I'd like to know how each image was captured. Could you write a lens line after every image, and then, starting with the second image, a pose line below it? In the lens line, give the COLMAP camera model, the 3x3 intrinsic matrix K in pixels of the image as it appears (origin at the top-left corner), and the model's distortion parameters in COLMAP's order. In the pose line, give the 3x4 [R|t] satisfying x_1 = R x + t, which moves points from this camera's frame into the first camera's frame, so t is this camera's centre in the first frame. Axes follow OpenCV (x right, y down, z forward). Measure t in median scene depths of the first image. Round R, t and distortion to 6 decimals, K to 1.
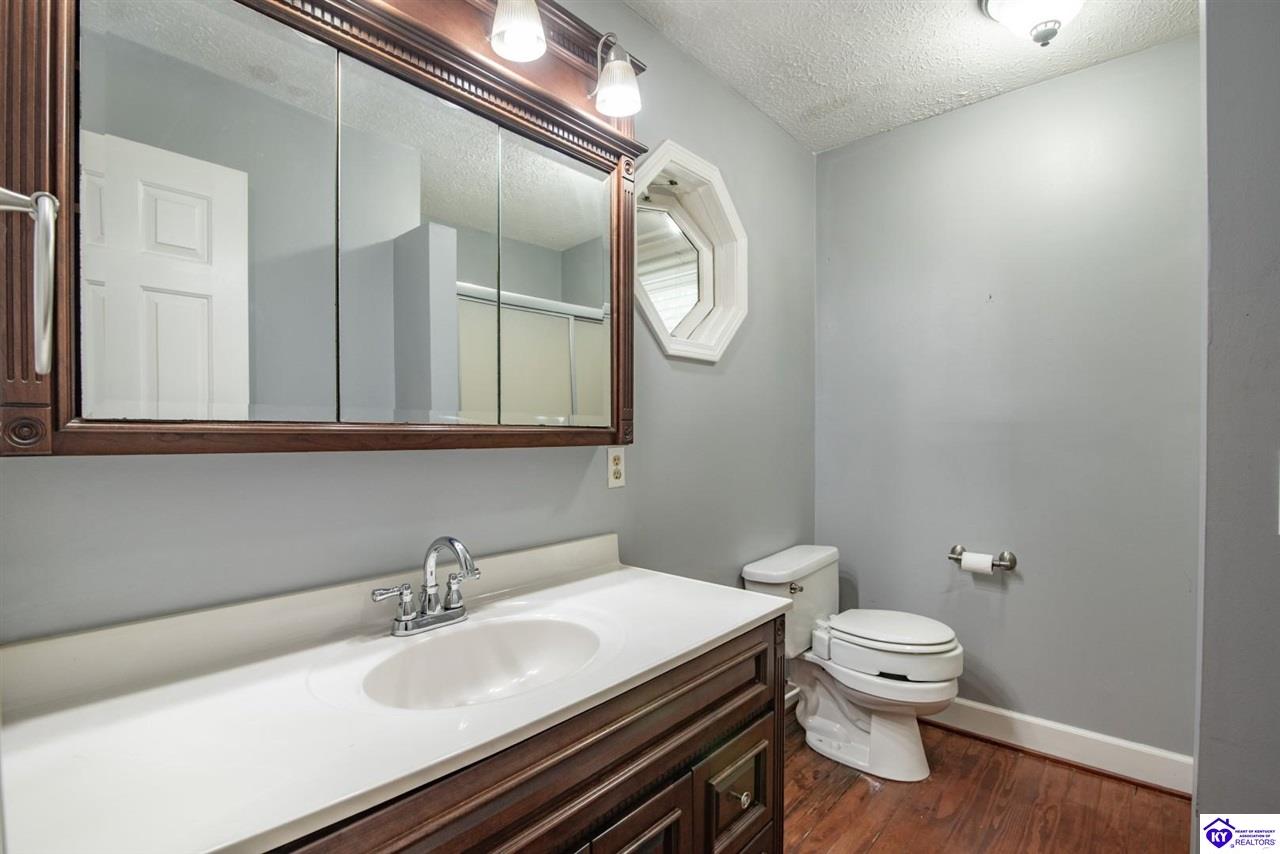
lens RADIAL K [[593.8, 0, 640.6], [0, 593.8, 434.1], [0, 0, 1]] dist [-0.022790, 0.002552]
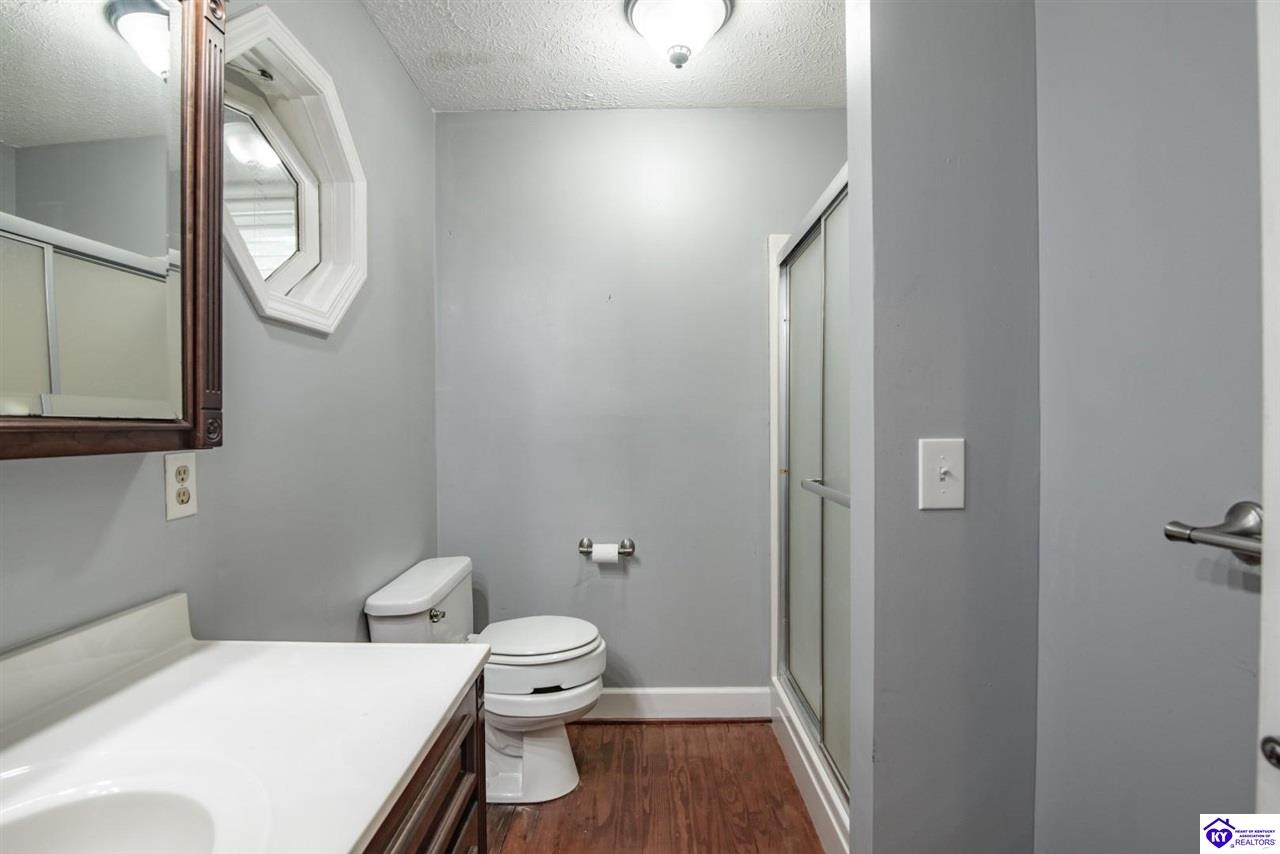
lens RADIAL K [[593.8, 0, 636.7], [0, 593.8, 426.3], [0, 0, 1]] dist [-0.022790, 0.002552]
pose [[0.759565, -0.004257, 0.650417, -0.065657], [0.007755, 0.999967, -0.002512, -0.000302], [-0.650385, 0.006952, 0.759573, 0.190257]]
